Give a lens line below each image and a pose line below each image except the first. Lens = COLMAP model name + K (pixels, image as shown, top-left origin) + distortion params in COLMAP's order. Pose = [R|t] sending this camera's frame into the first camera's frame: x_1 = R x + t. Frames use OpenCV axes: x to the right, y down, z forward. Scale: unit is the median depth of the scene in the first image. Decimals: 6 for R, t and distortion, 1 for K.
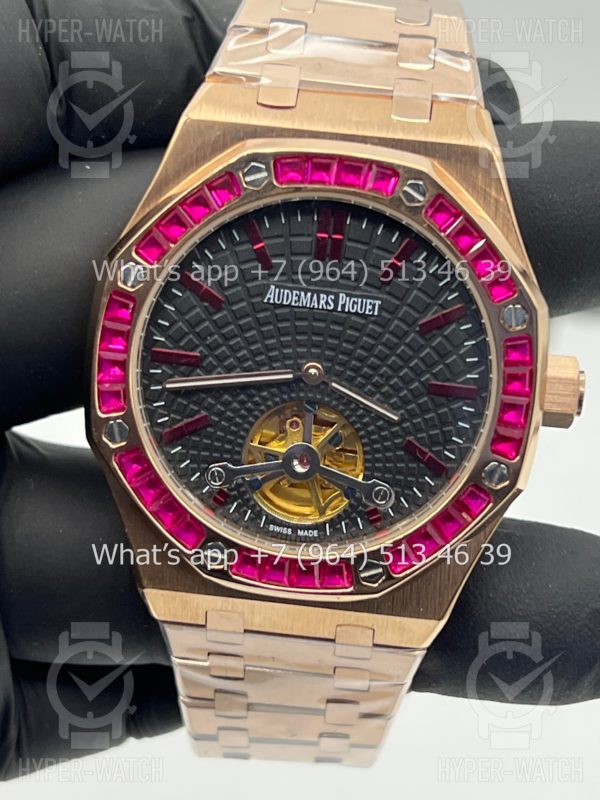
lens RADIAL K [[1930.4, 0, 302.2], [0, 1930.4, 402.8], [0, 0, 1]] dist [0.249483, 0.000000]
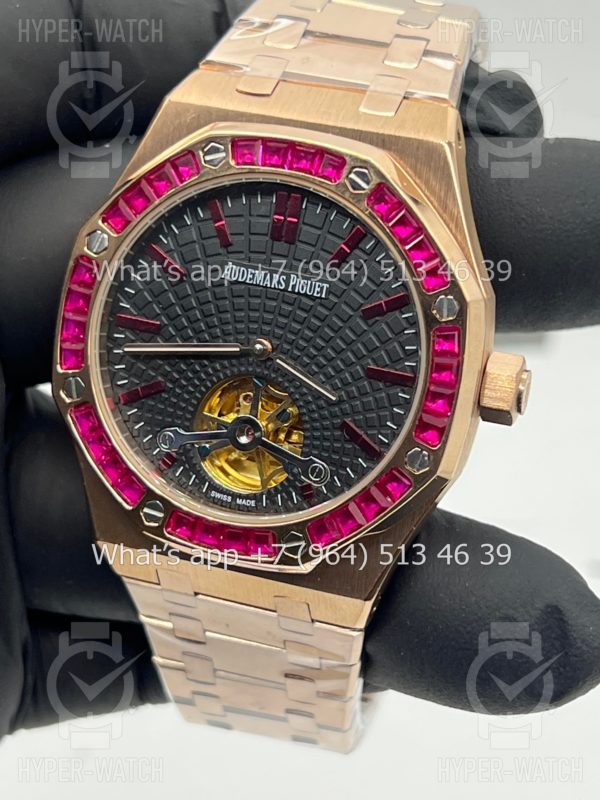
lens RADIAL K [[1930.4, 0, 296.4], [0, 1930.4, 402.2], [0, 0, 1]] dist [0.249483, 0.000000]
pose [[0.968778, 0.085466, -0.232732, 0.268113], [-0.093899, 0.995258, -0.025379, 0.037736], [0.229459, 0.046440, 0.972210, -0.008242]]
